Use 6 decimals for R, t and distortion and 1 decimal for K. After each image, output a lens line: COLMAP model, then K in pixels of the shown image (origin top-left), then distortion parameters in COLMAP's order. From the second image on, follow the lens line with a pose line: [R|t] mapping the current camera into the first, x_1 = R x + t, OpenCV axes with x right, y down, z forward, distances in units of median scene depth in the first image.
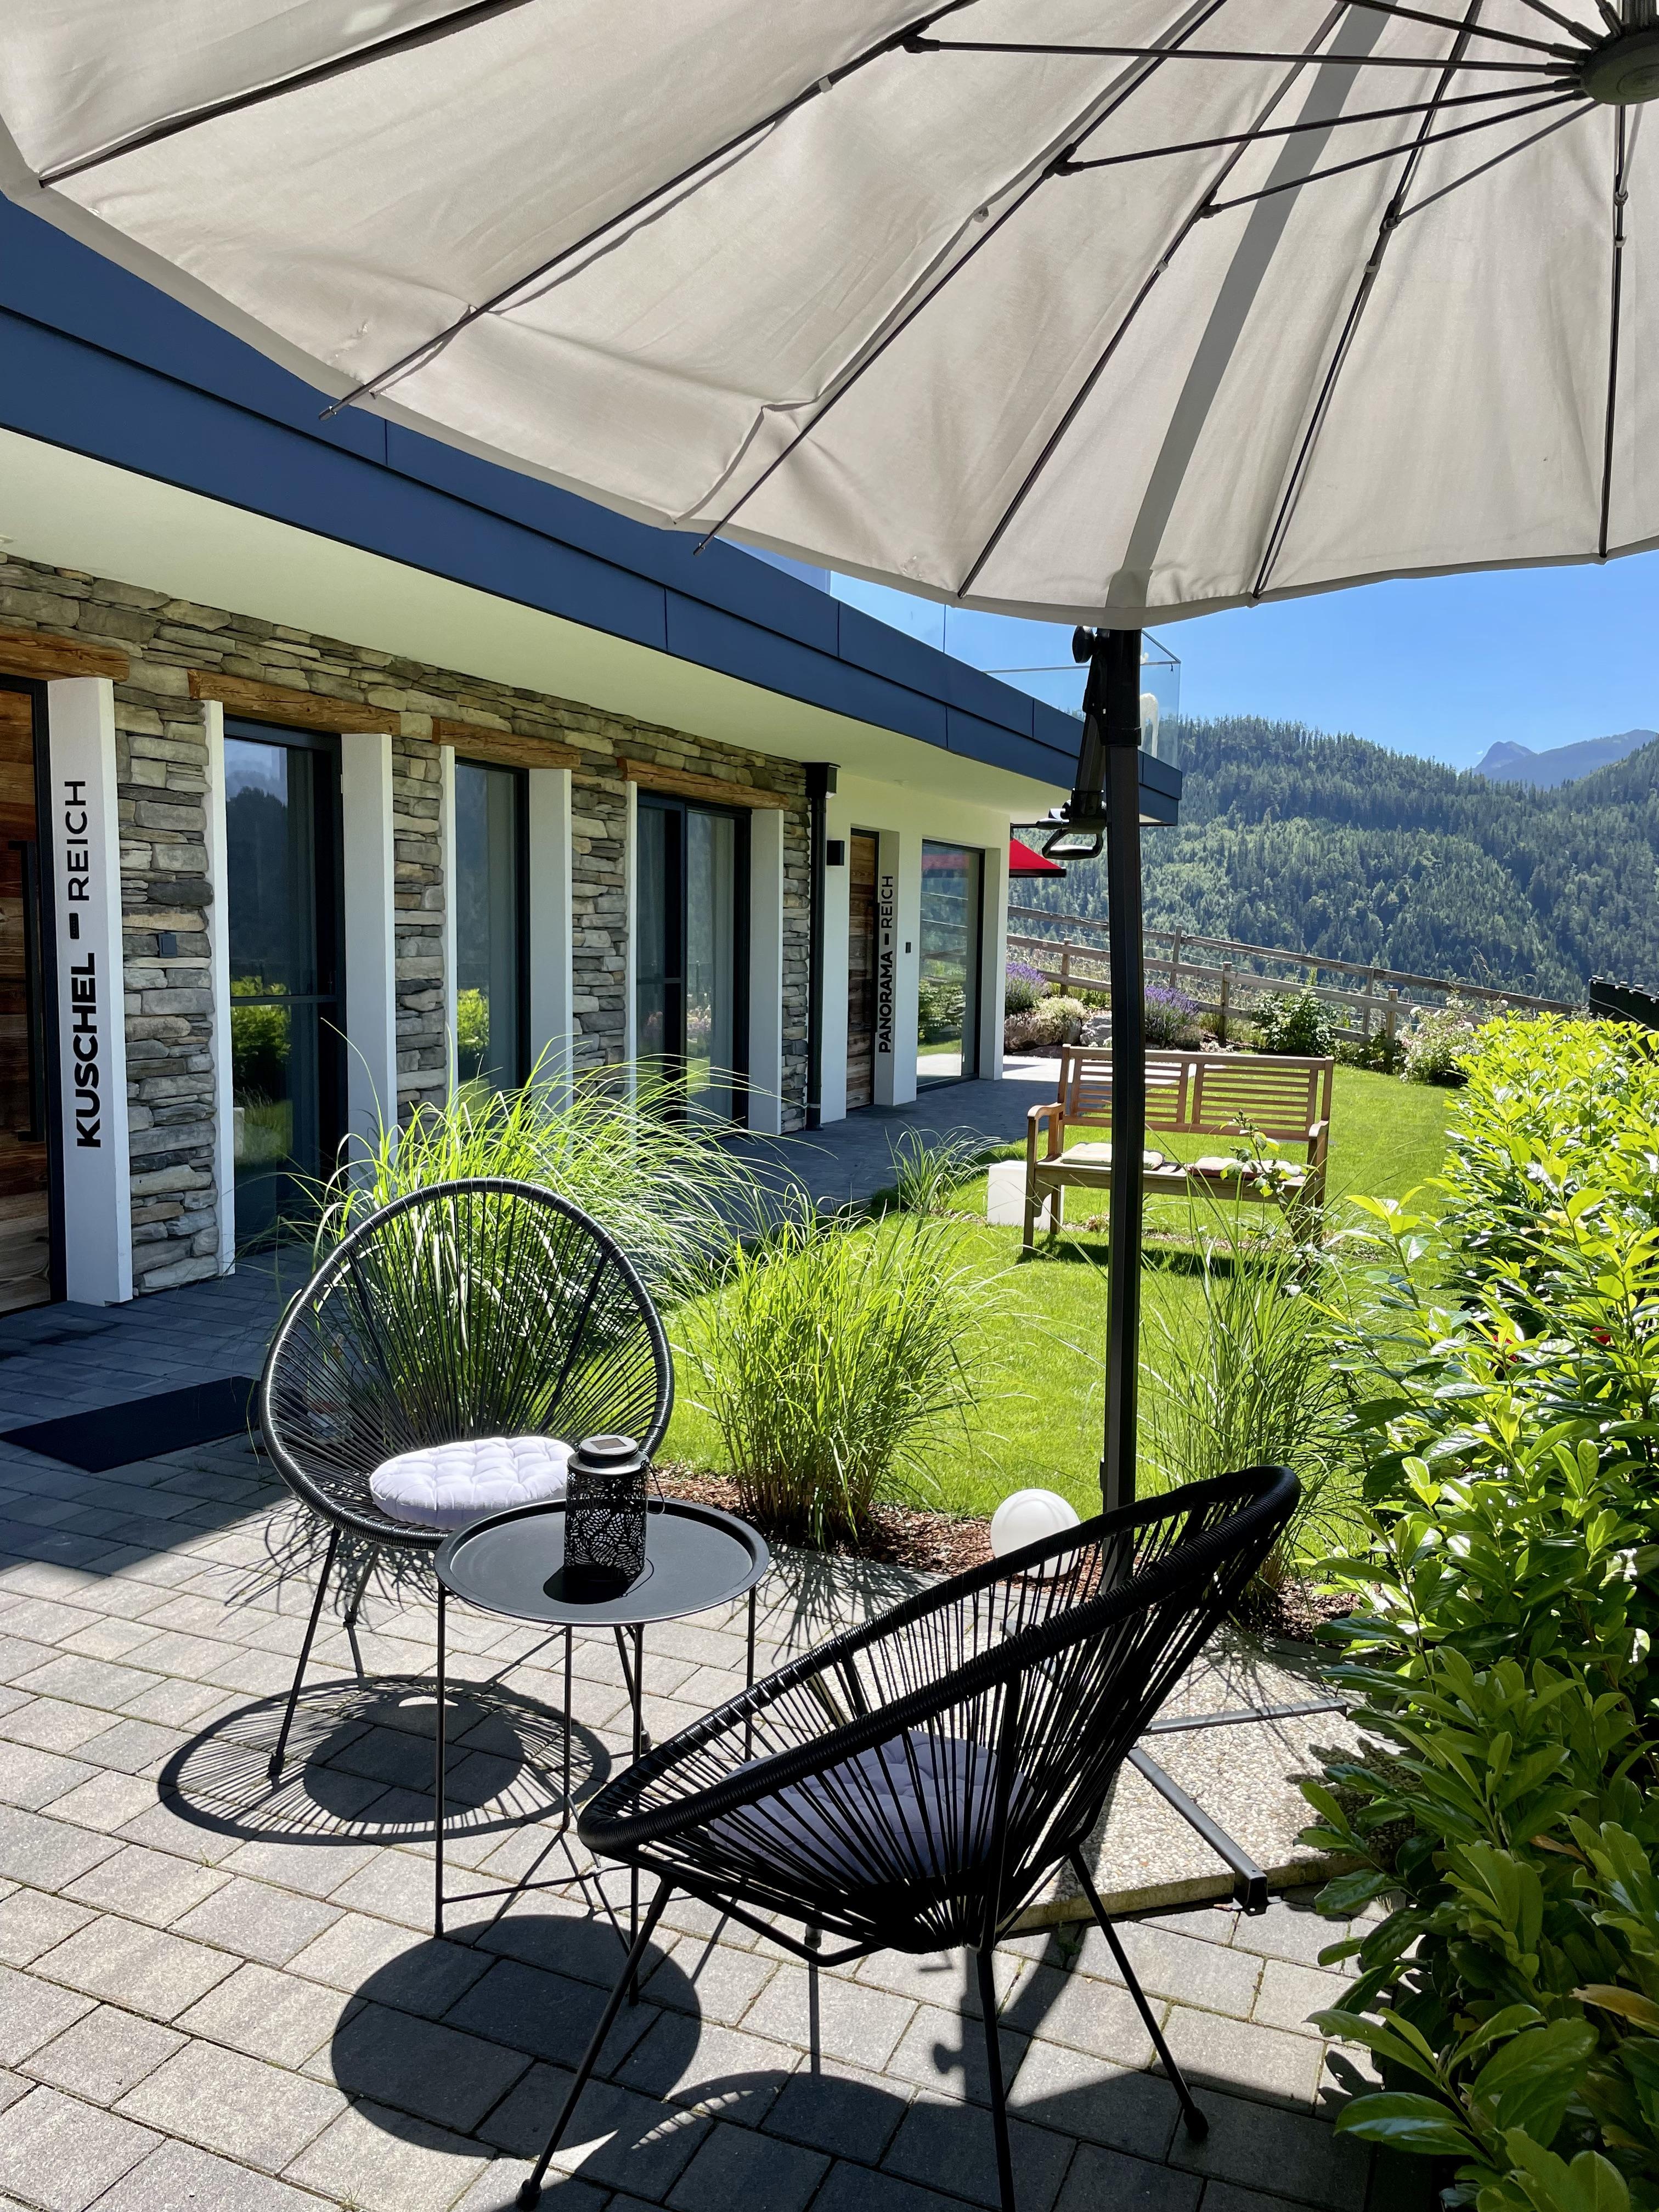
lens RADIAL K [[1694.7, 0, 823.1], [0, 1694.7, 1114.5], [0, 0, 1]] dist [0.056886, -0.013616]
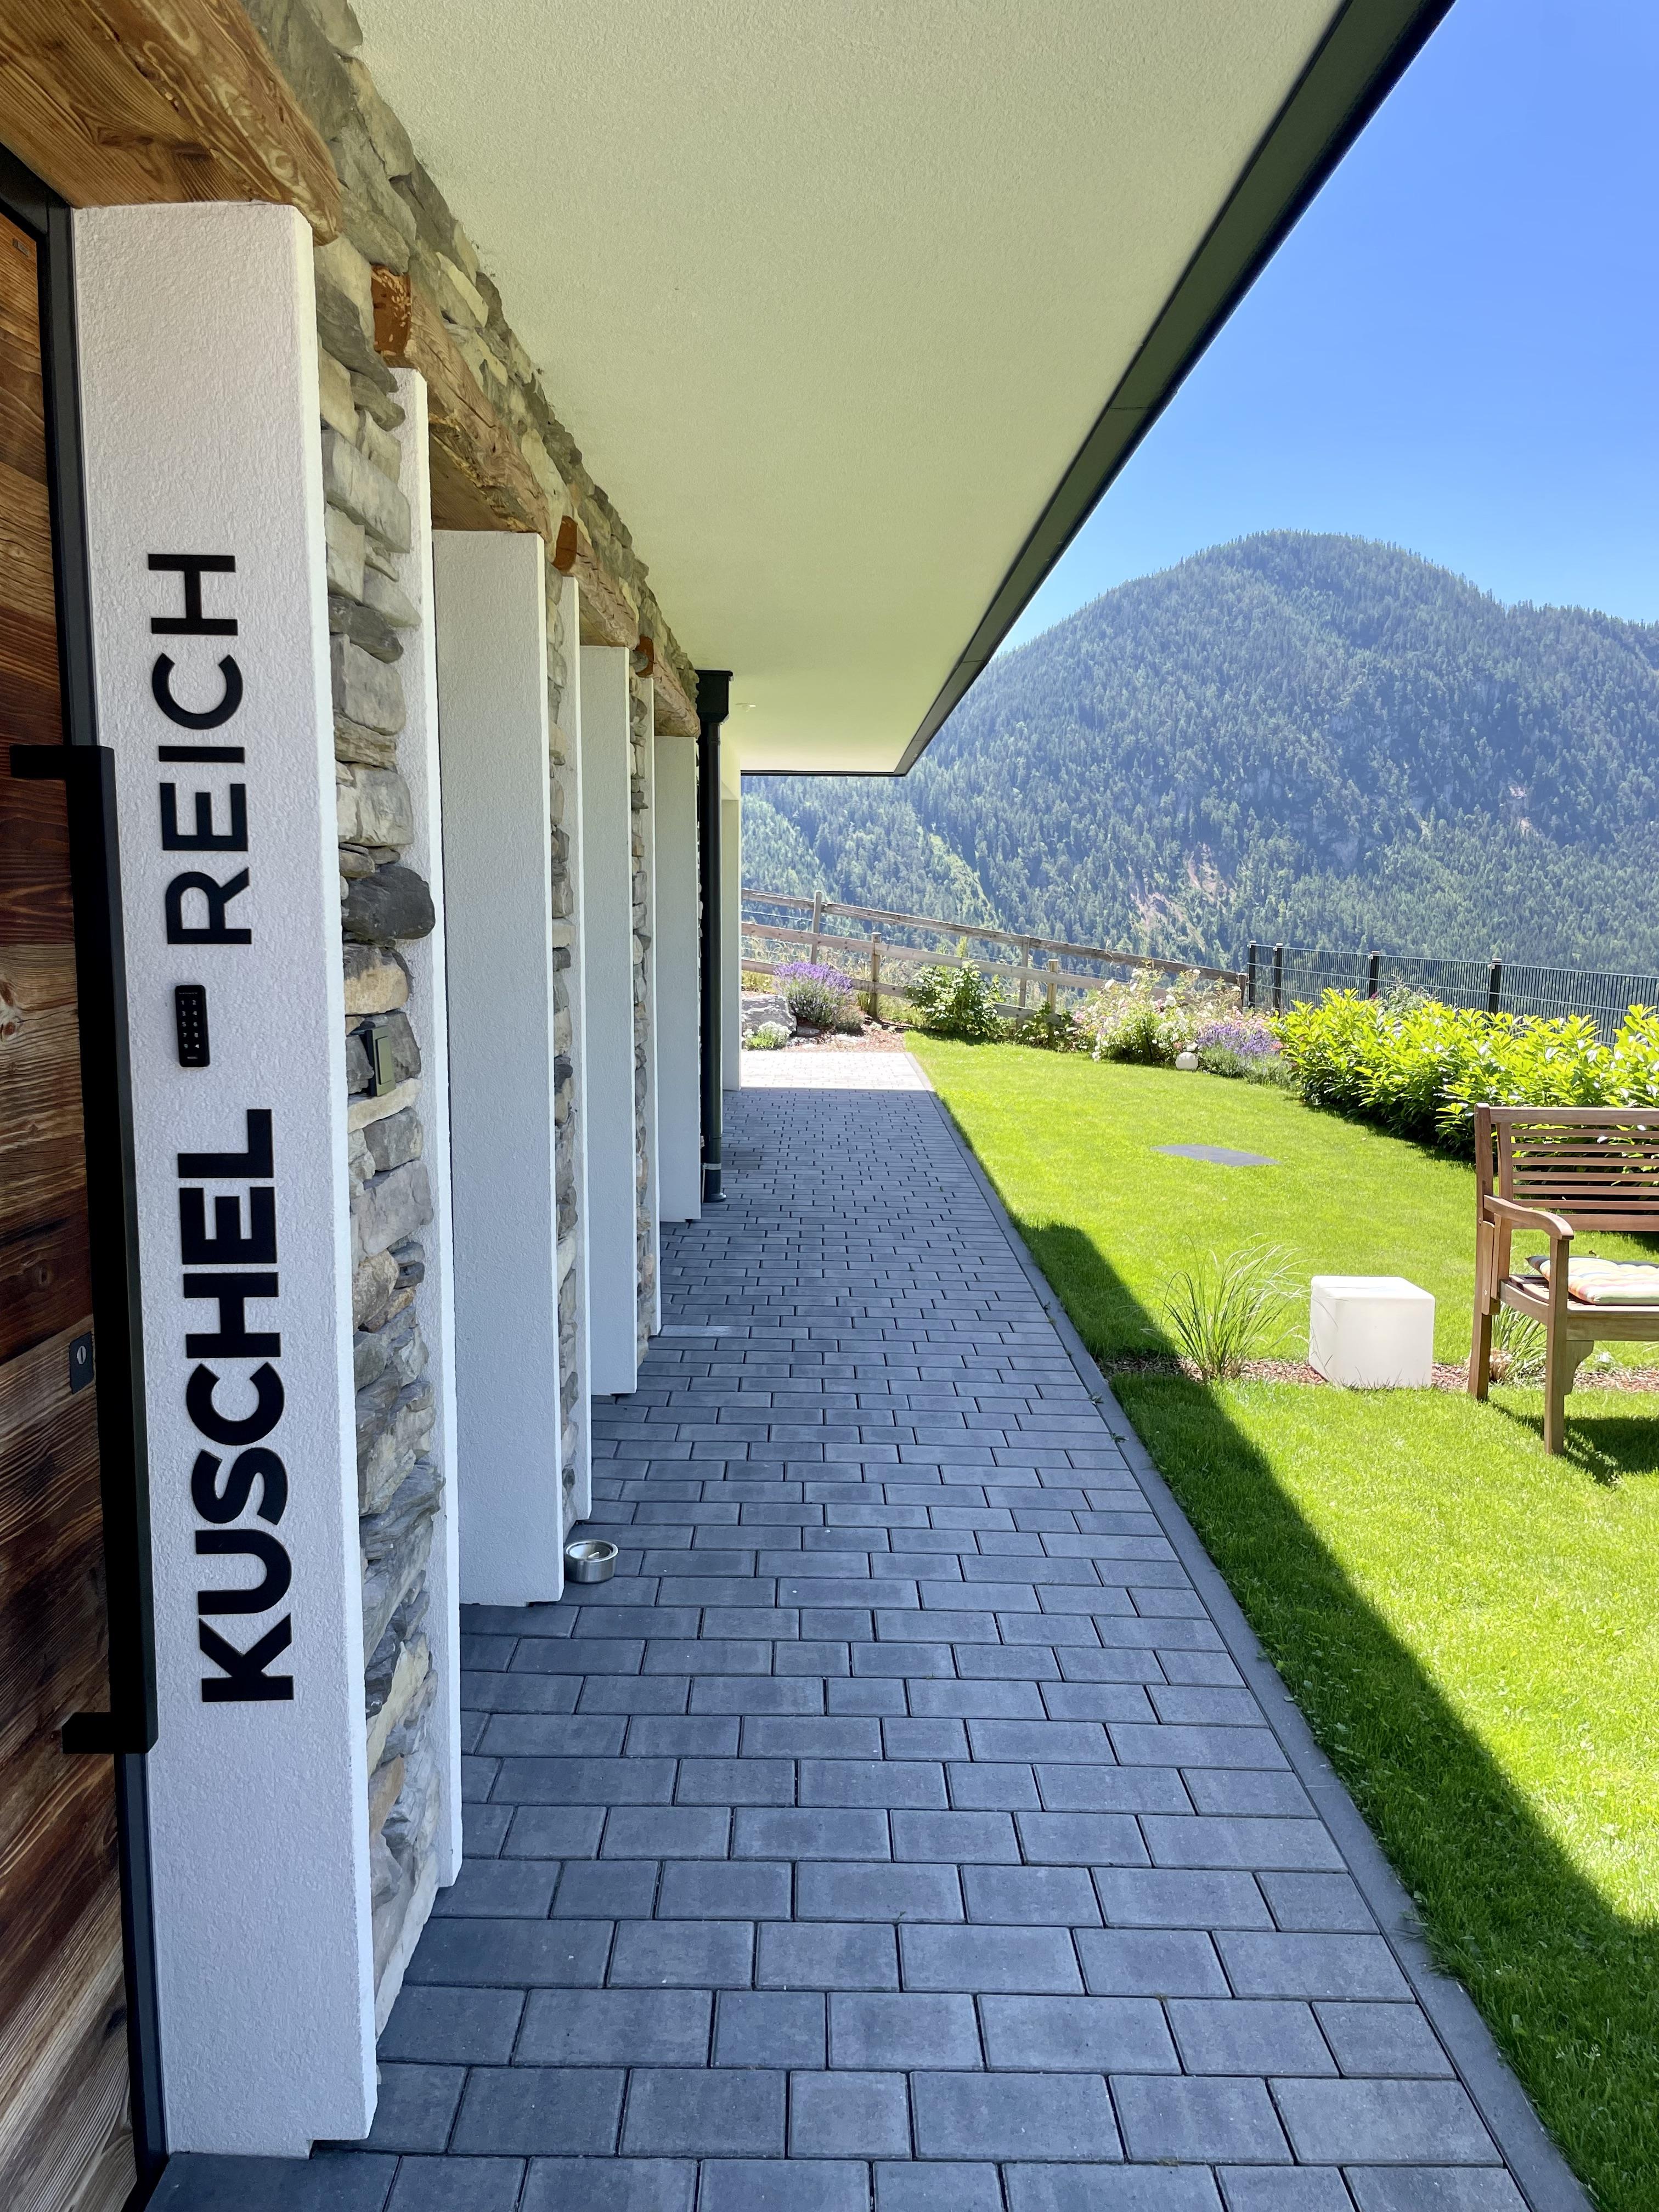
lens RADIAL K [[1694.7, 0, 832.9], [0, 1694.7, 1115.8], [0, 0, 1]] dist [0.056886, -0.013616]
pose [[0.921388, -0.061860, 0.383690, -0.166275], [0.051442, 0.997977, 0.037366, -0.036680], [-0.385225, -0.014691, 0.922706, 0.246510]]
